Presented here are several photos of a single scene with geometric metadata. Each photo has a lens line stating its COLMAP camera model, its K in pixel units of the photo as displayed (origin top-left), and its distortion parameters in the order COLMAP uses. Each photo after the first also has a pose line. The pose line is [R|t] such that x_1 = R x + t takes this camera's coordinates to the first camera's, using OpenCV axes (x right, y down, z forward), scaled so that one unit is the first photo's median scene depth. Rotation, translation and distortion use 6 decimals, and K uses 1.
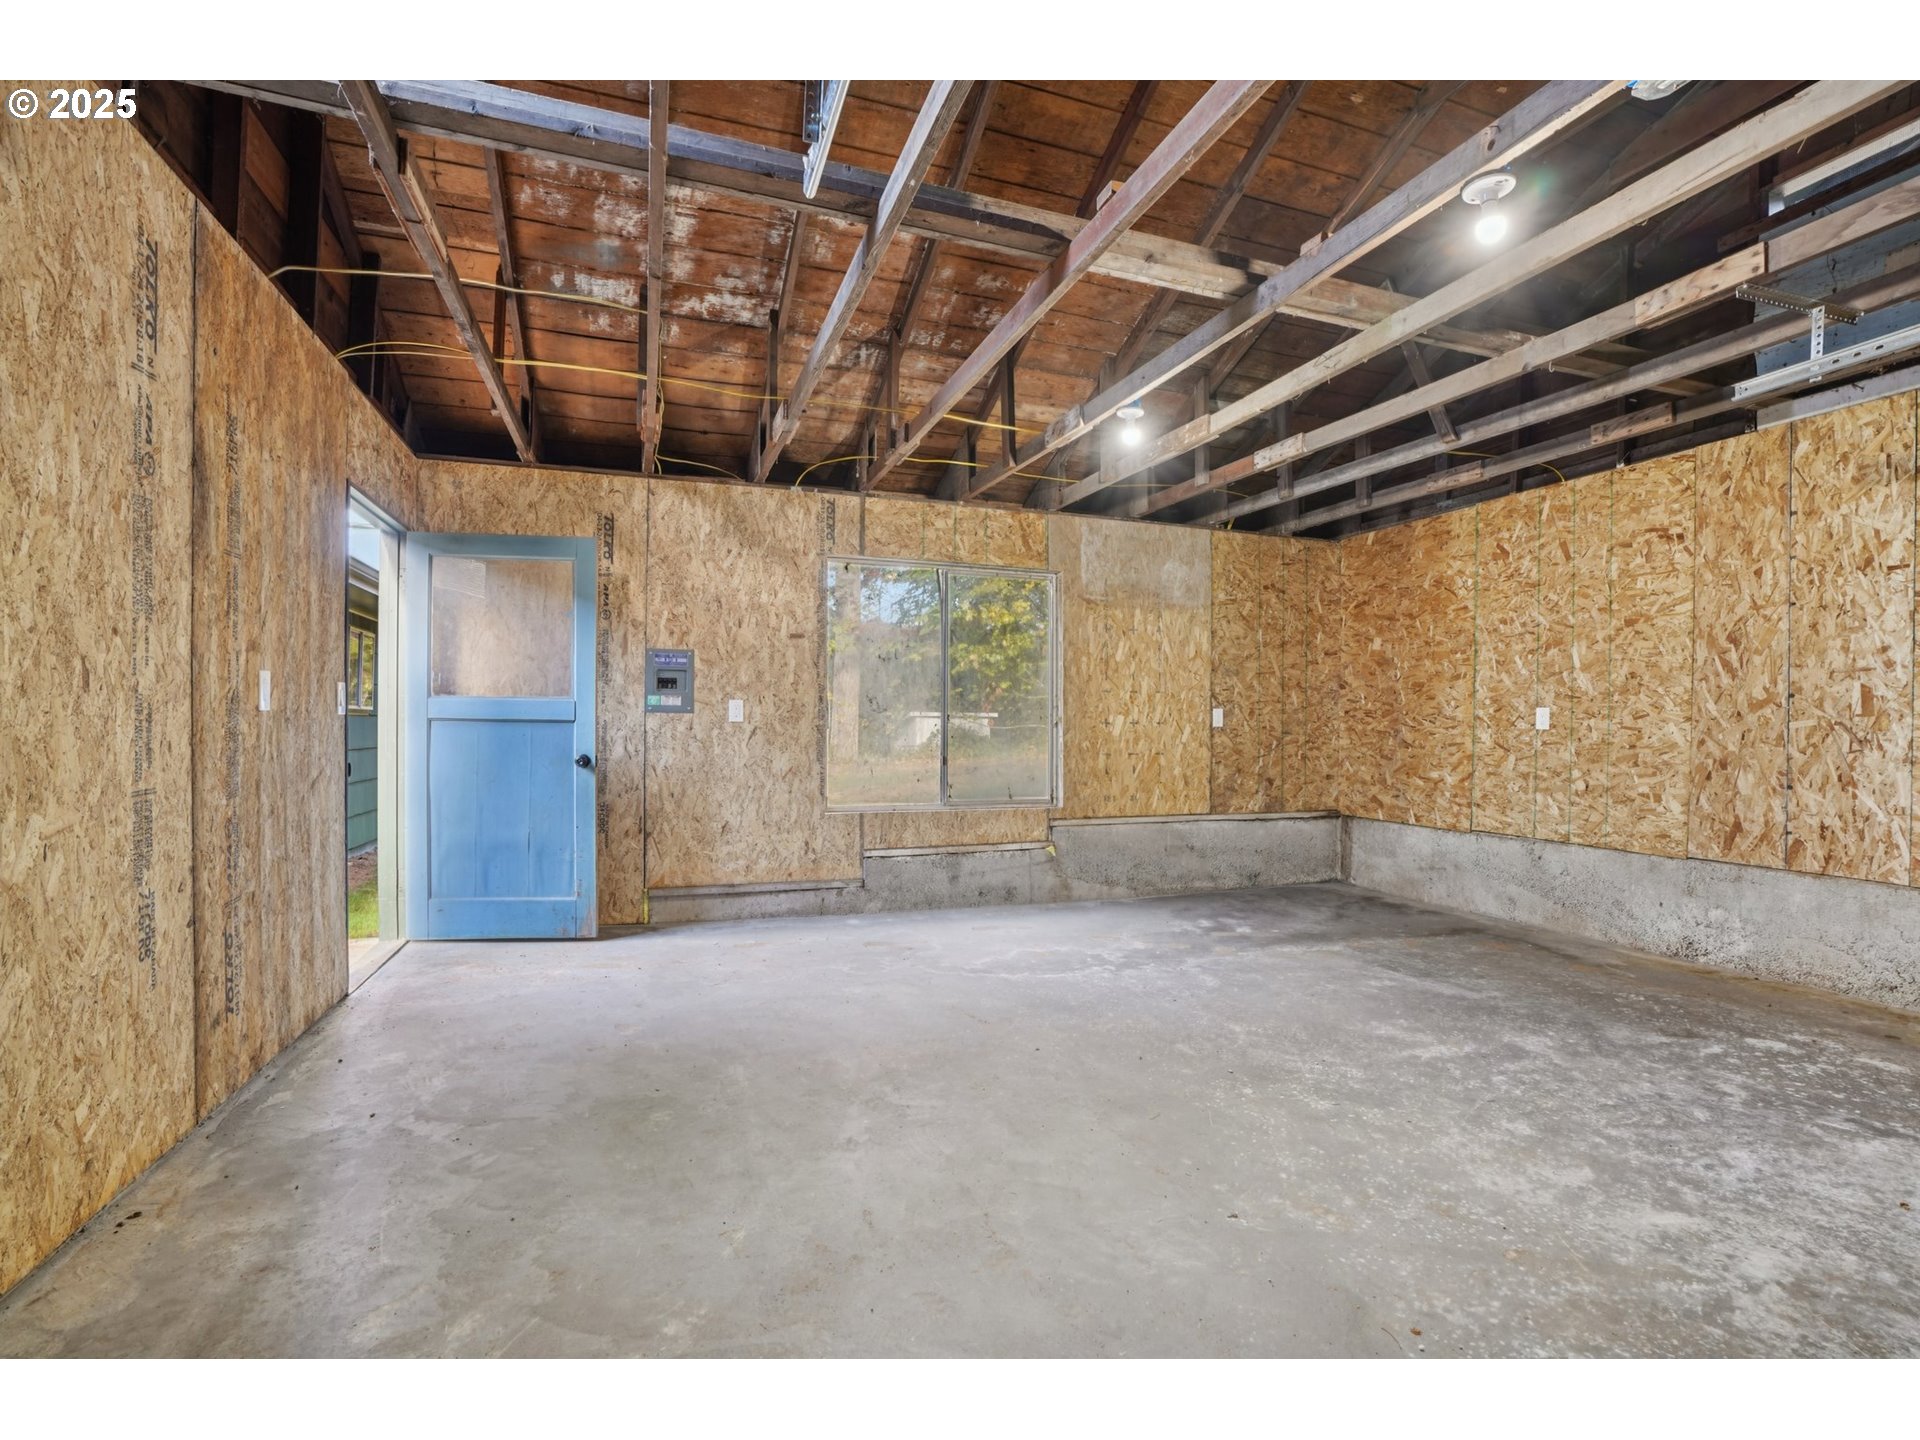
lens RADIAL K [[898.3, 0, 960.0], [0, 898.3, 720.0], [0, 0, 1]] dist [-0.065790, 0.026812]
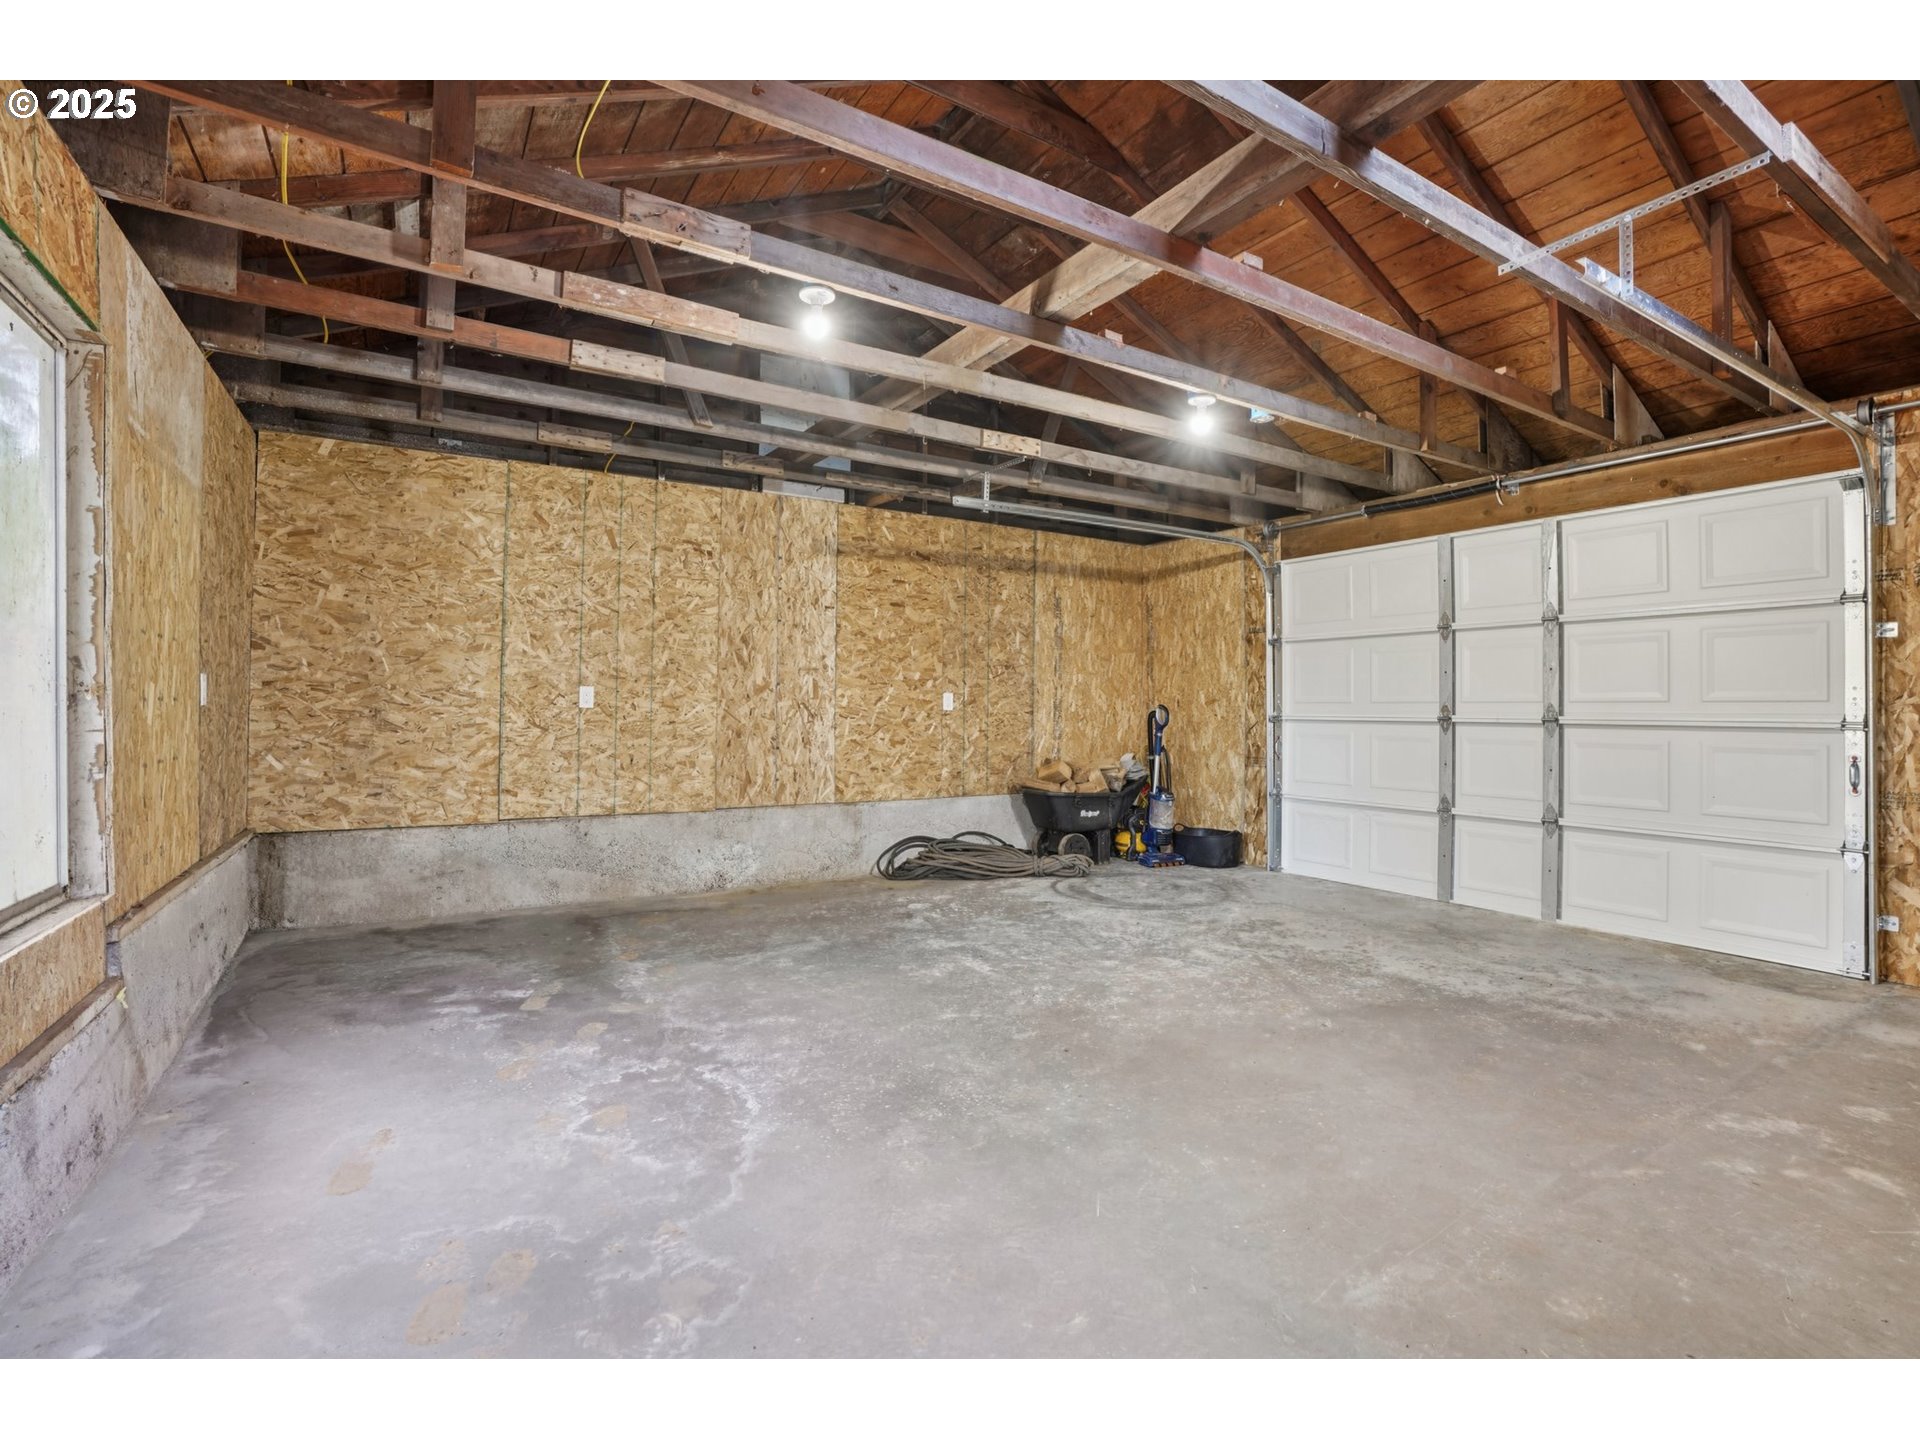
lens RADIAL K [[902.2, 0, 965.6], [0, 902.2, 696.9], [0, 0, 1]] dist [-0.075138, 0.042026]
pose [[-0.216393, 0.002713, 0.976303, -0.506083], [-0.013503, 0.999892, -0.005772, -0.002373], [-0.976213, -0.014432, -0.216333, 0.912073]]
